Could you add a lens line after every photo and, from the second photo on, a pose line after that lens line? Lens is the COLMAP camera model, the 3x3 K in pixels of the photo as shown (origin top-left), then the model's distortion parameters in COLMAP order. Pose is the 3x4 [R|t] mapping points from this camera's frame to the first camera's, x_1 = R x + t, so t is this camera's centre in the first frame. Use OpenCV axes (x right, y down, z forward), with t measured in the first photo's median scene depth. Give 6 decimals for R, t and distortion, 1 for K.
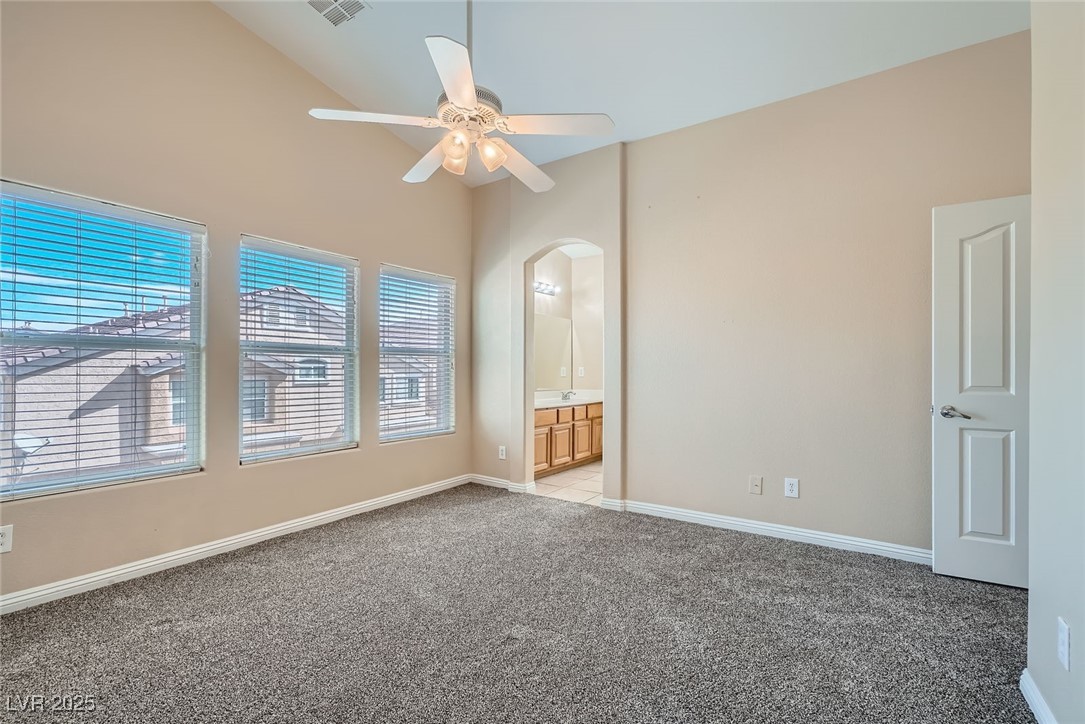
lens RADIAL K [[476.5, 0, 536.2], [0, 476.5, 363.6], [0, 0, 1]] dist [-0.029947, 0.020040]
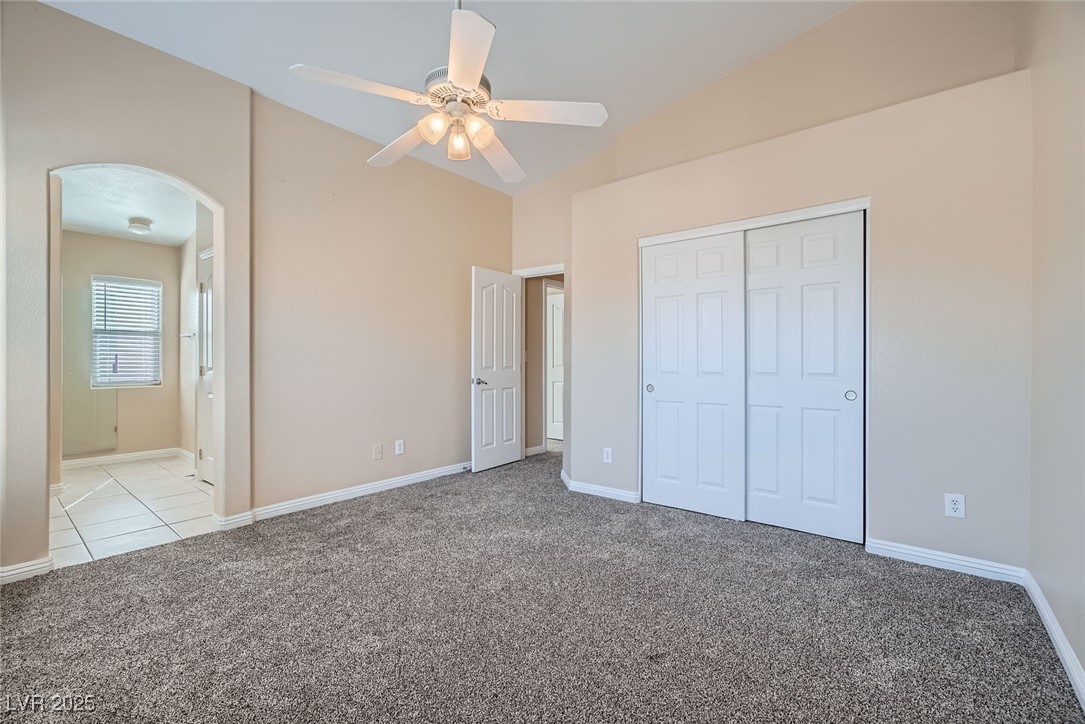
lens RADIAL K [[472.1, 0, 531.4], [0, 472.1, 357.8], [0, 0, 1]] dist [0.001427, 0.000143]
pose [[0.102991, -0.002202, 0.994680, -0.577943], [-0.015123, 0.999878, 0.003780, 0.001125], [-0.994567, -0.015432, 0.102945, 0.390458]]
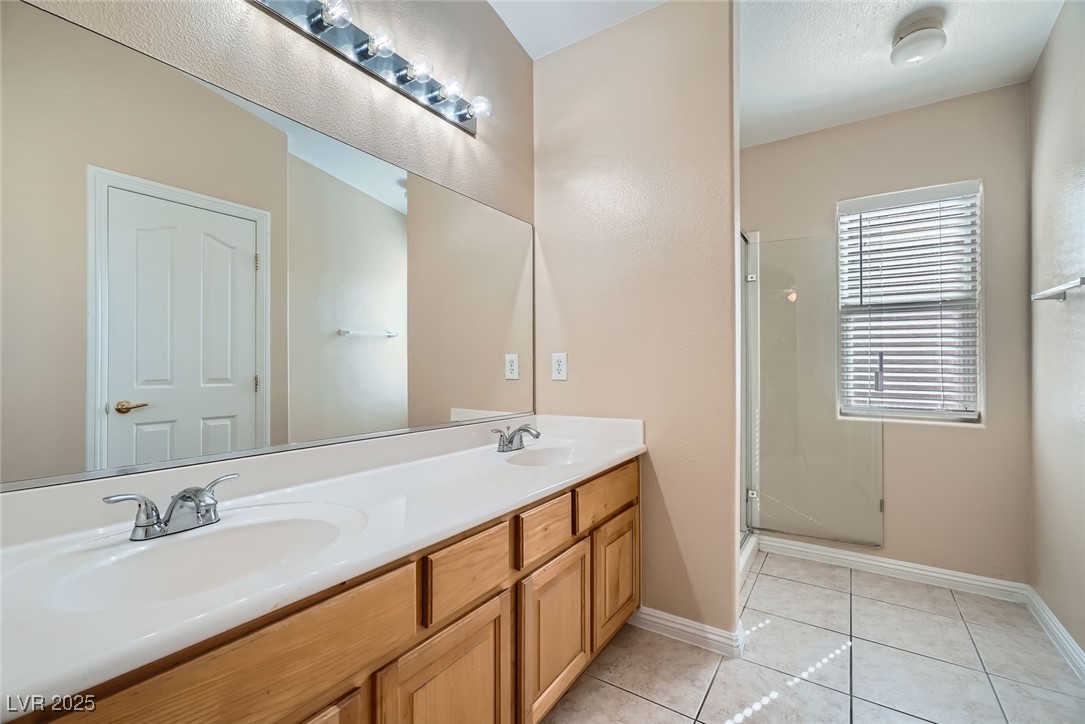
lens RADIAL K [[476.5, 0, 536.2], [0, 476.5, 363.6], [0, 0, 1]] dist [-0.029947, 0.020040]
pose [[0.999840, -0.007143, 0.016397, 0.113494], [0.006958, 0.999912, 0.011319, 0.018132], [-0.016477, -0.011203, 0.999801, 1.024316]]
